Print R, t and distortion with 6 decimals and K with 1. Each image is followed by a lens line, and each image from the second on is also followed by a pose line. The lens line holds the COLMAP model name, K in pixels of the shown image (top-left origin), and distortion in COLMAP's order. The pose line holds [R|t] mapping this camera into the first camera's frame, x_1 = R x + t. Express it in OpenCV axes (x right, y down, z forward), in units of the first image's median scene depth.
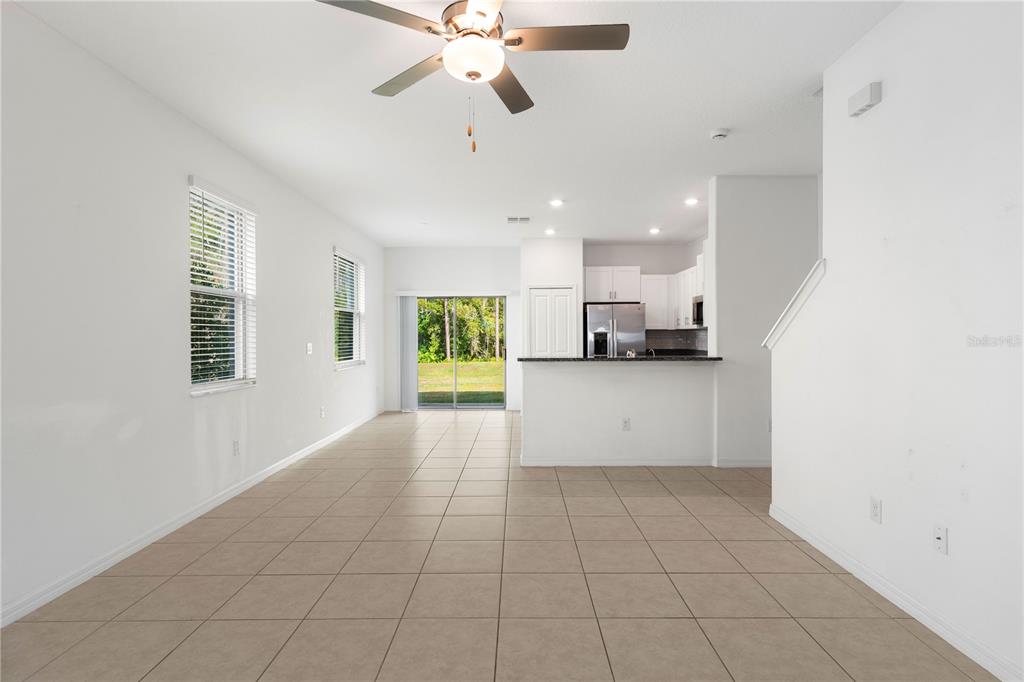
lens RADIAL K [[518.8, 0, 512.0], [0, 518.8, 341.0], [0, 0, 1]] dist [-0.002854, -0.000463]
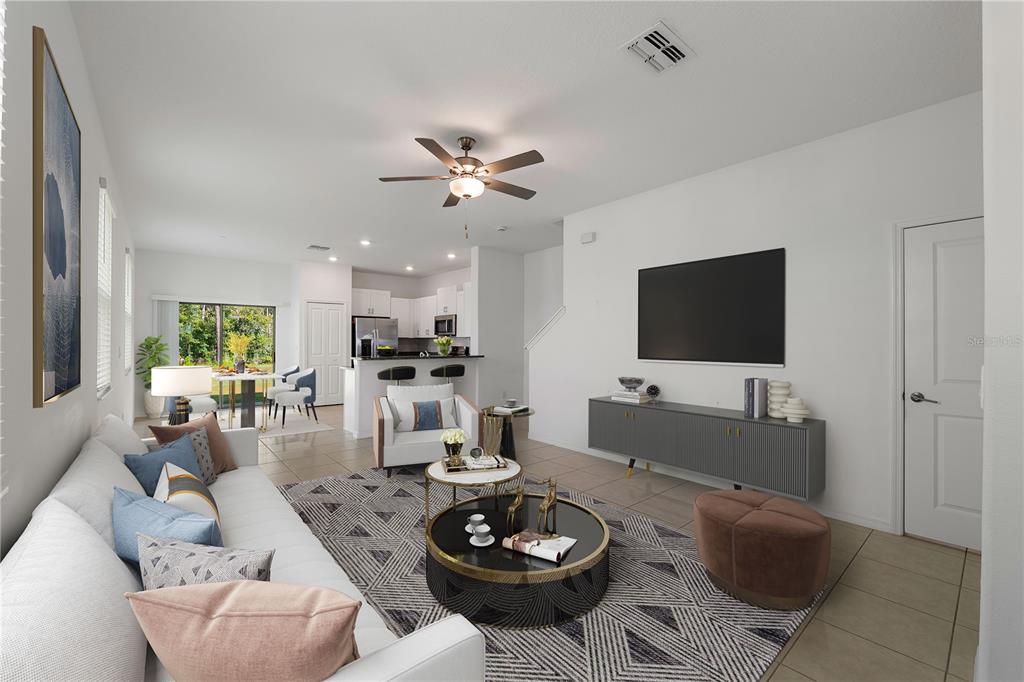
lens RADIAL K [[422.0, 0, 512.0], [0, 422.0, 341.0], [0, 0, 1]] dist [-0.001737, -0.000265]
pose [[0.759162, 0.010815, 0.650811, -0.245522], [-0.002298, 0.999900, -0.013936, 0.002454], [-0.650897, 0.009084, 0.759112, -0.055973]]
